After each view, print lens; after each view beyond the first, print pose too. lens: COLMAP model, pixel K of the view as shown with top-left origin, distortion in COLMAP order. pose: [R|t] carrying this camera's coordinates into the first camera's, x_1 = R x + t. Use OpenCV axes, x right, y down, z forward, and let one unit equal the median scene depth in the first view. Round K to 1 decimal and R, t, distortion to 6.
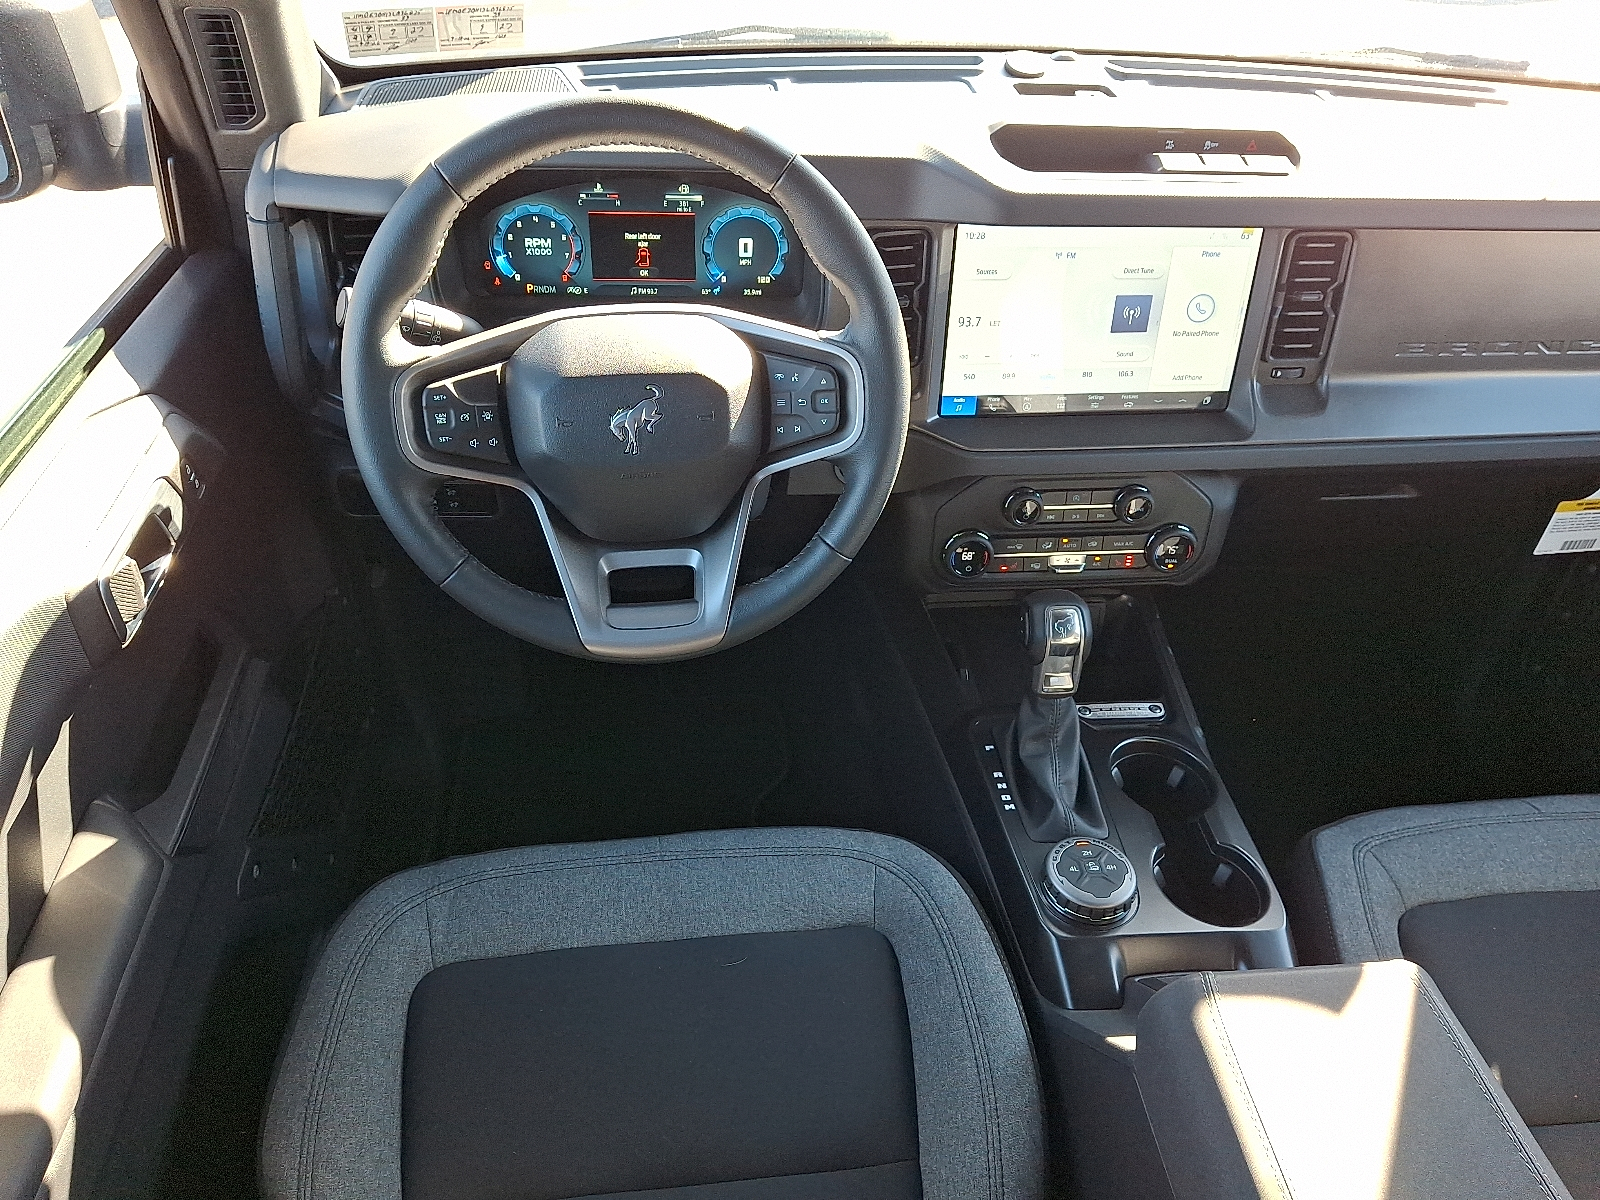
lens RADIAL K [[1157.3, 0, 800.0], [0, 1157.3, 600.0], [0, 0, 1]] dist [0.004664, 0.000994]
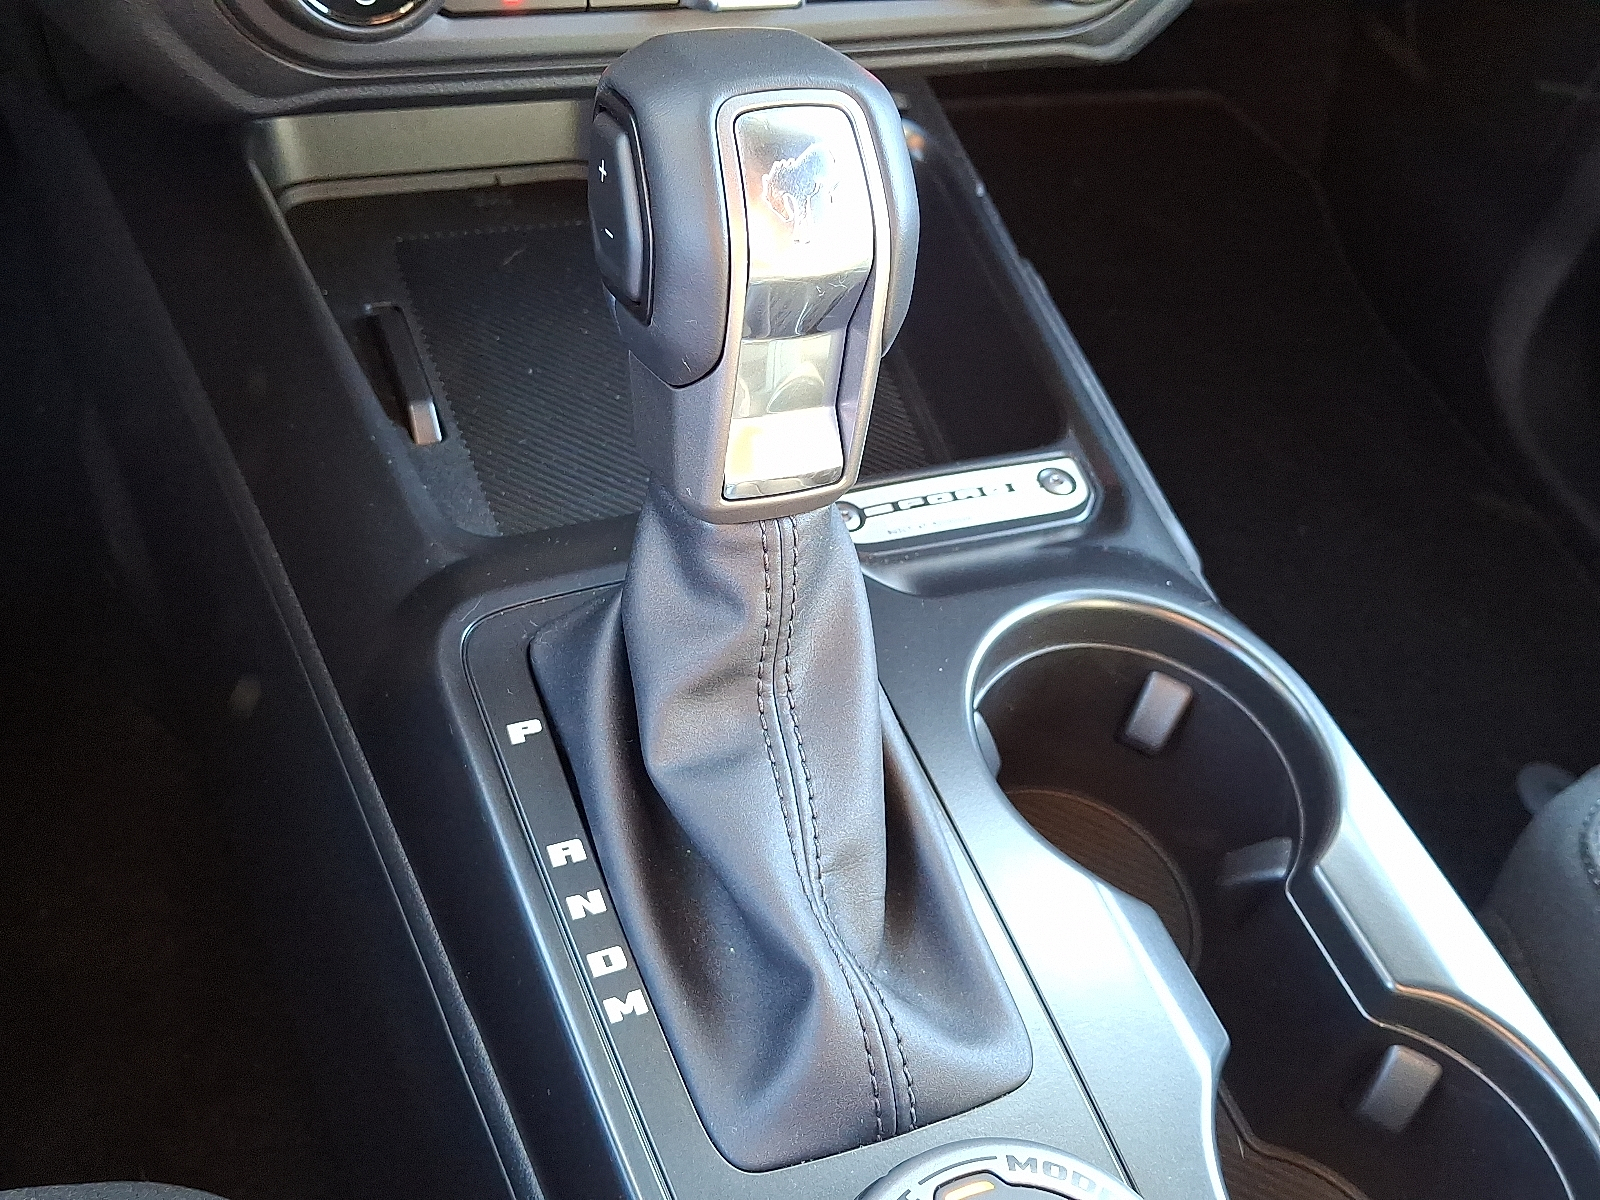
lens RADIAL K [[1597.5, 0, 800.0], [0, 1597.5, 600.0], [0, 0, 1]] dist [0.118095, 0.001944]
pose [[0.953453, -0.127021, 0.273483, 0.133342], [0.068027, 0.974176, 0.215299, 0.030709], [-0.293769, -0.186673, 0.937472, 0.684726]]
